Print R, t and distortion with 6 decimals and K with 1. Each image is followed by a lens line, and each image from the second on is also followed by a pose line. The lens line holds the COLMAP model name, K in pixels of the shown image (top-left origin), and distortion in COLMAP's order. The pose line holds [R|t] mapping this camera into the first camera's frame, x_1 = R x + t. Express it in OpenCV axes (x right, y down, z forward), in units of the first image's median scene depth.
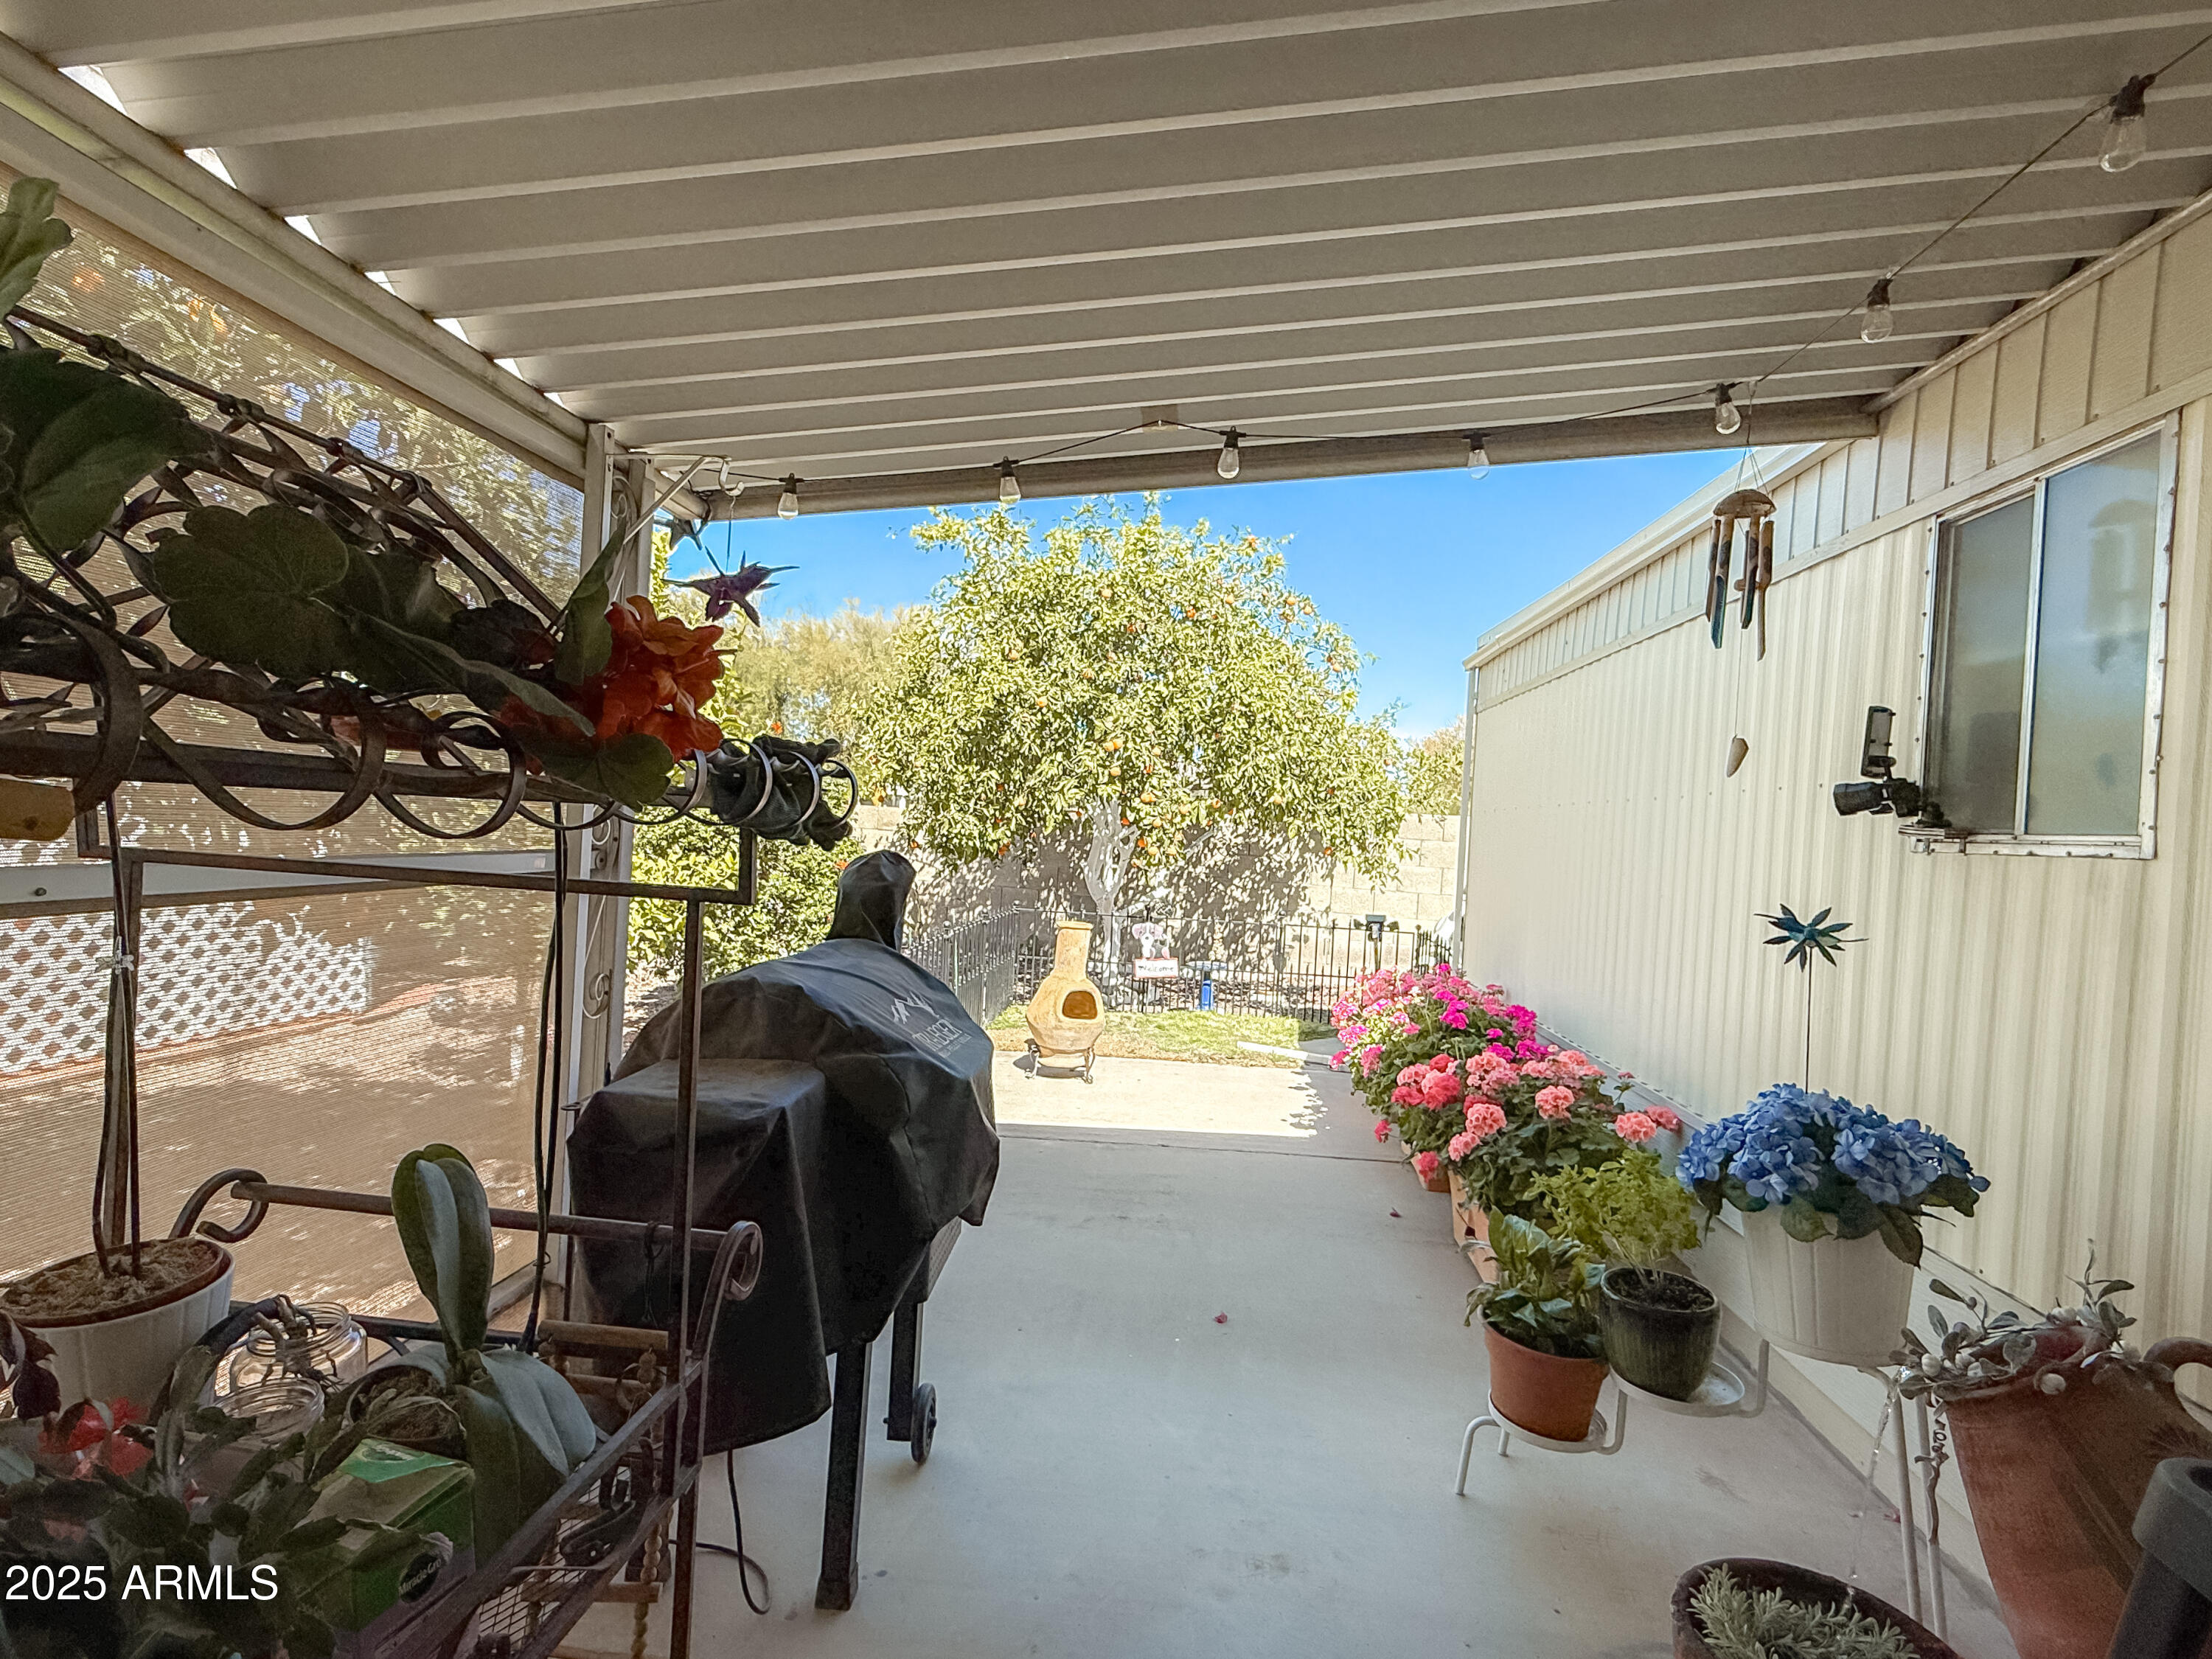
lens RADIAL K [[1043.4, 0, 1110.8], [0, 1043.4, 835.1], [0, 0, 1]] dist [0.000047, 0.001216]
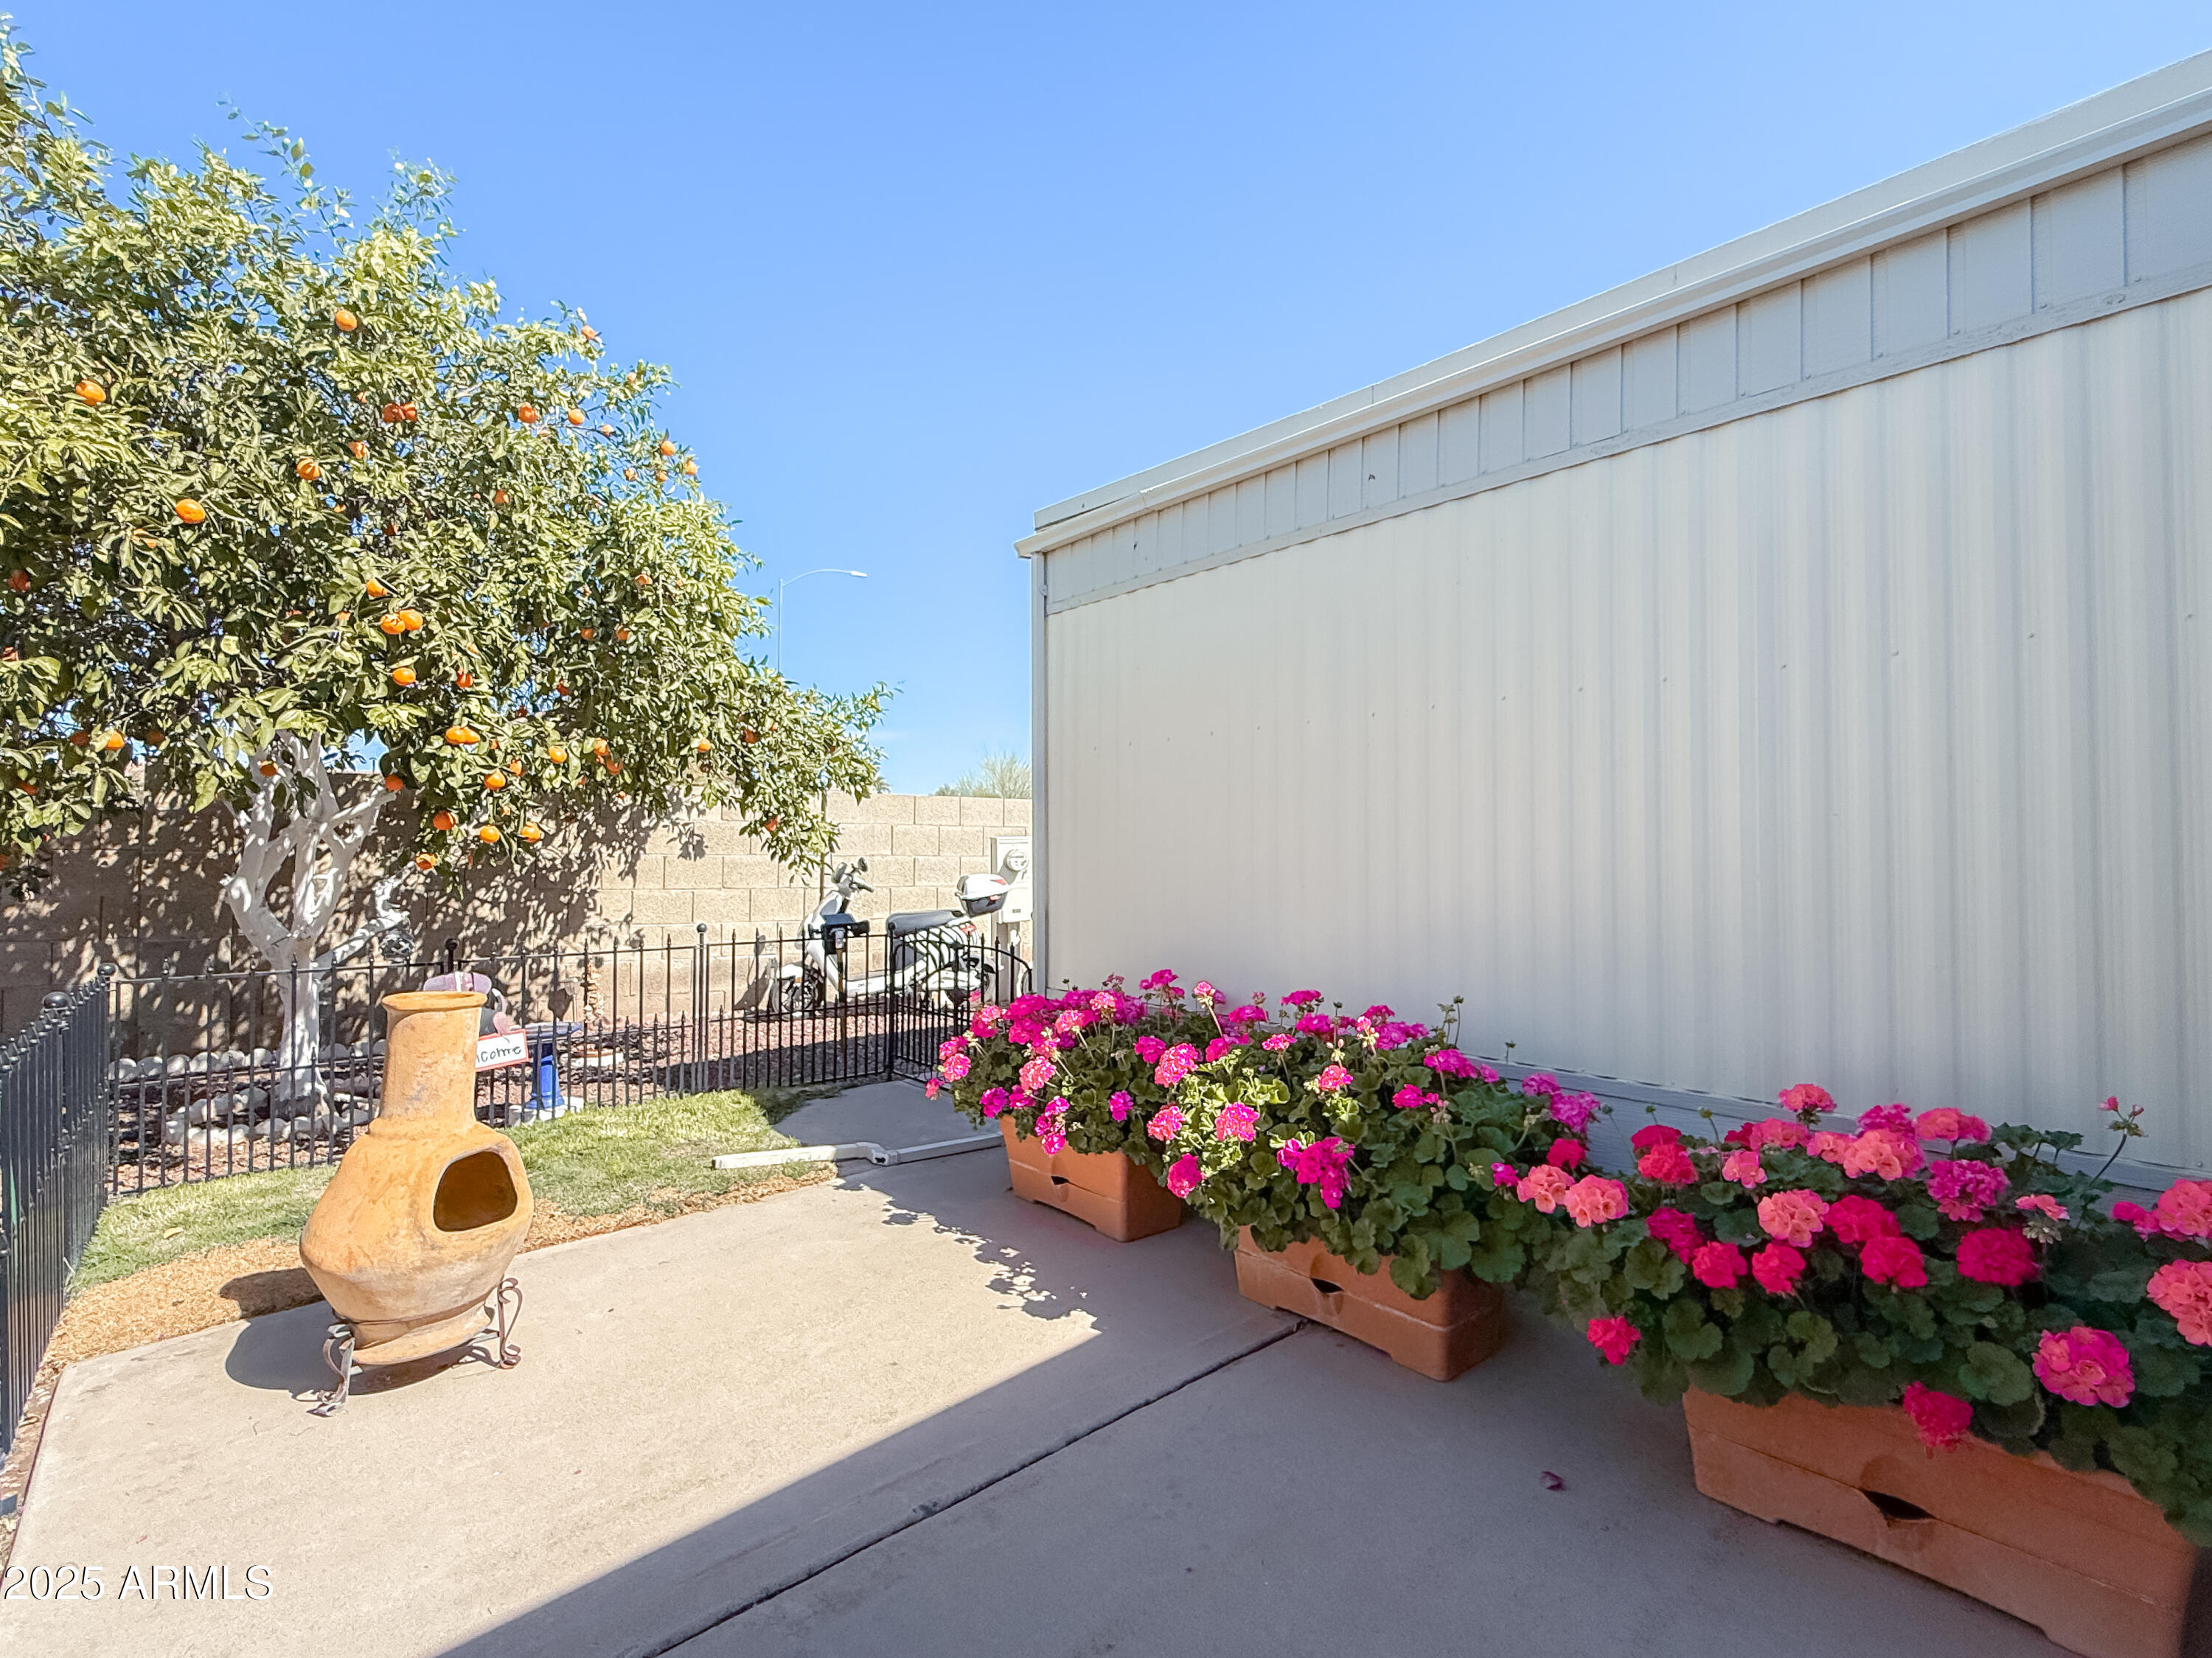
lens RADIAL K [[1043.3, 0, 1110.8], [0, 1043.3, 834.6], [0, 0, 1]] dist [0.000047, 0.001216]
pose [[0.703300, -0.048407, 0.709243, -0.105433], [0.045136, 0.998707, 0.023405, 0.015522], [-0.709458, 0.015551, 0.704576, 0.385424]]
